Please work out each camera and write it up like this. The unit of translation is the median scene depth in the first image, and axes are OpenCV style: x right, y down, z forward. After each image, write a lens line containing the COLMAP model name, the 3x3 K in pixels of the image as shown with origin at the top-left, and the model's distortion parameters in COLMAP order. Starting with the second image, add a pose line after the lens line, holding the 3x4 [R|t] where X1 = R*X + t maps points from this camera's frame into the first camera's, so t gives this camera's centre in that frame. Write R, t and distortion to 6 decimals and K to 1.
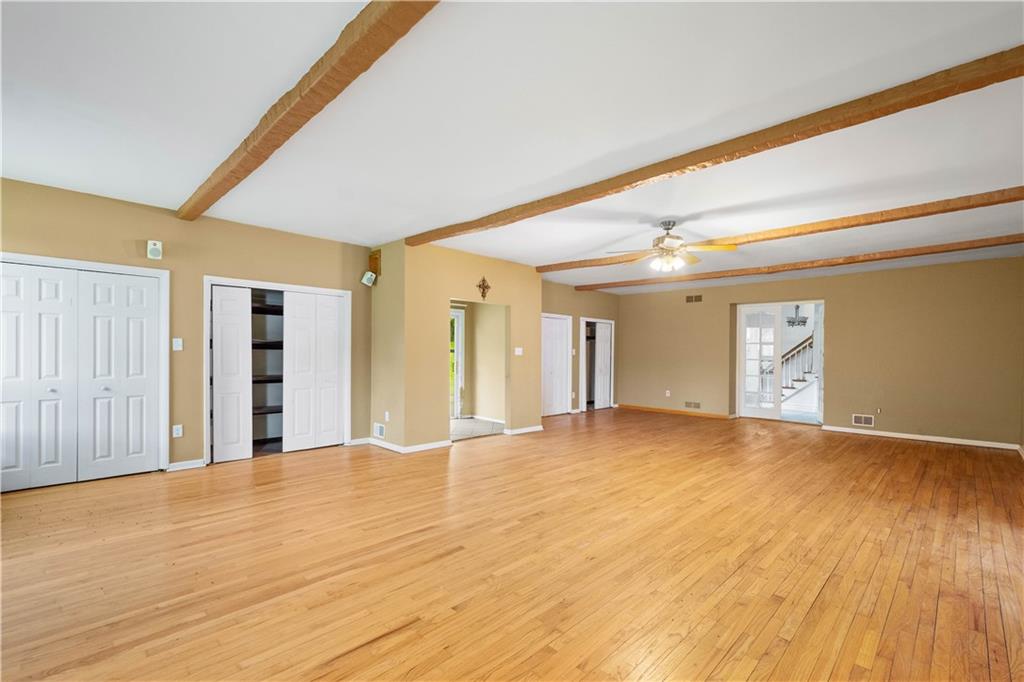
lens RADIAL K [[454.9, 0, 513.8], [0, 454.9, 349.7], [0, 0, 1]] dist [0.008112, -0.000157]
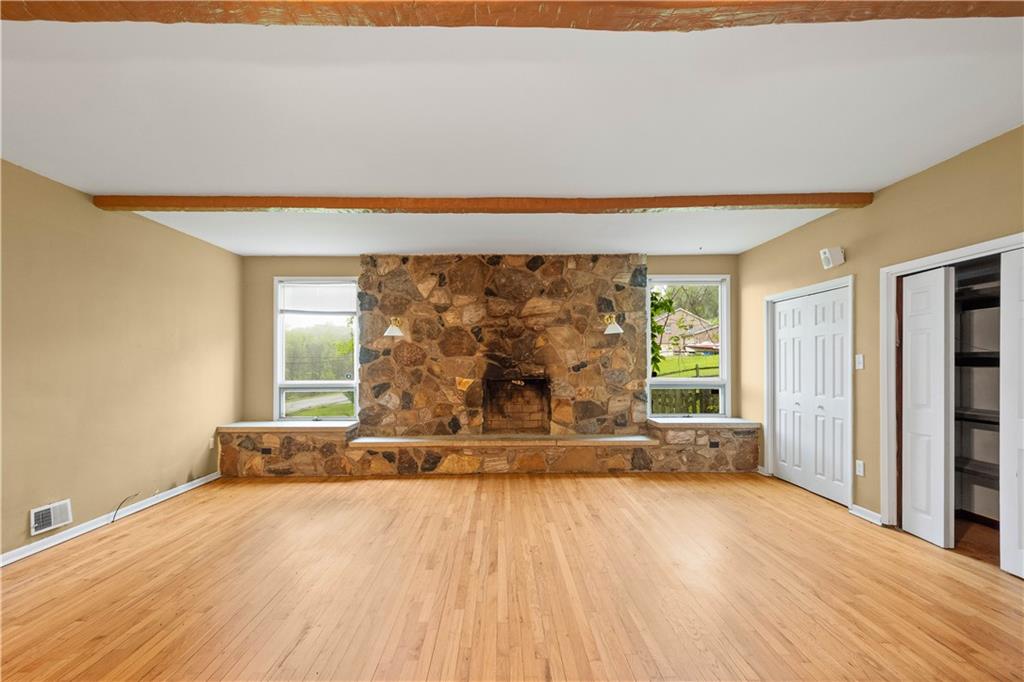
lens RADIAL K [[454.9, 0, 503.7], [0, 454.9, 366.2], [0, 0, 1]] dist [0.008112, -0.000157]
pose [[-0.704614, -0.009983, -0.709521, 0.308340], [-0.002674, 0.999931, -0.011414, 0.007801], [0.709586, -0.006145, -0.704592, 1.179447]]
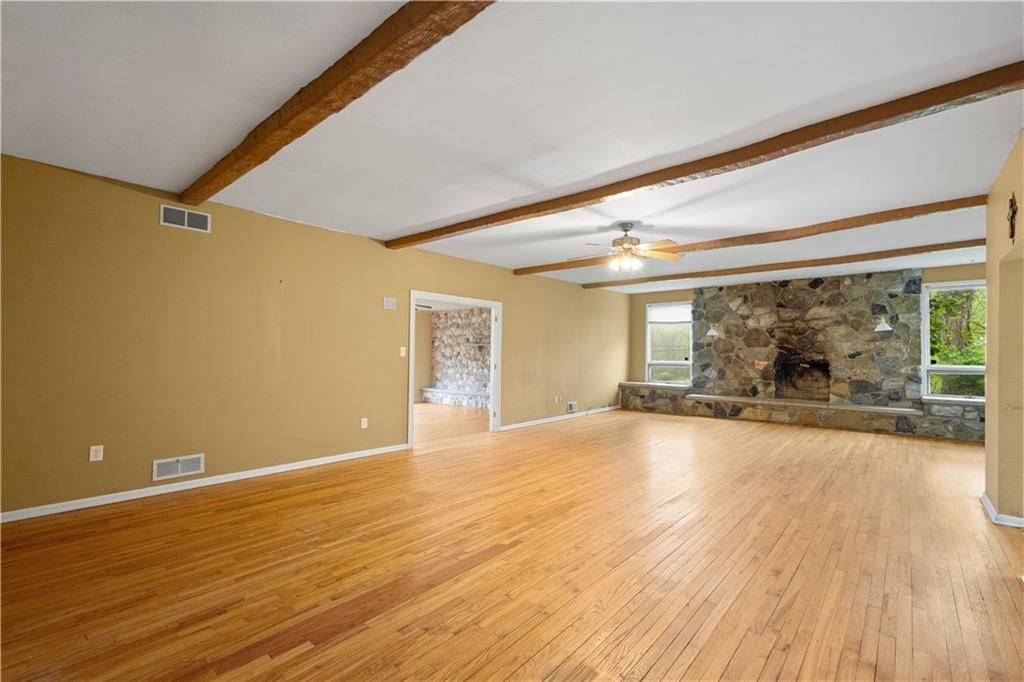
lens RADIAL K [[454.9, 0, 507.4], [0, 454.9, 343.2], [0, 0, 1]] dist [0.008112, -0.000157]
pose [[-0.998369, -0.021650, -0.052826, 0.587496], [-0.020360, 0.999484, -0.024827, 0.016679], [0.053336, -0.023711, -0.998295, 1.870004]]
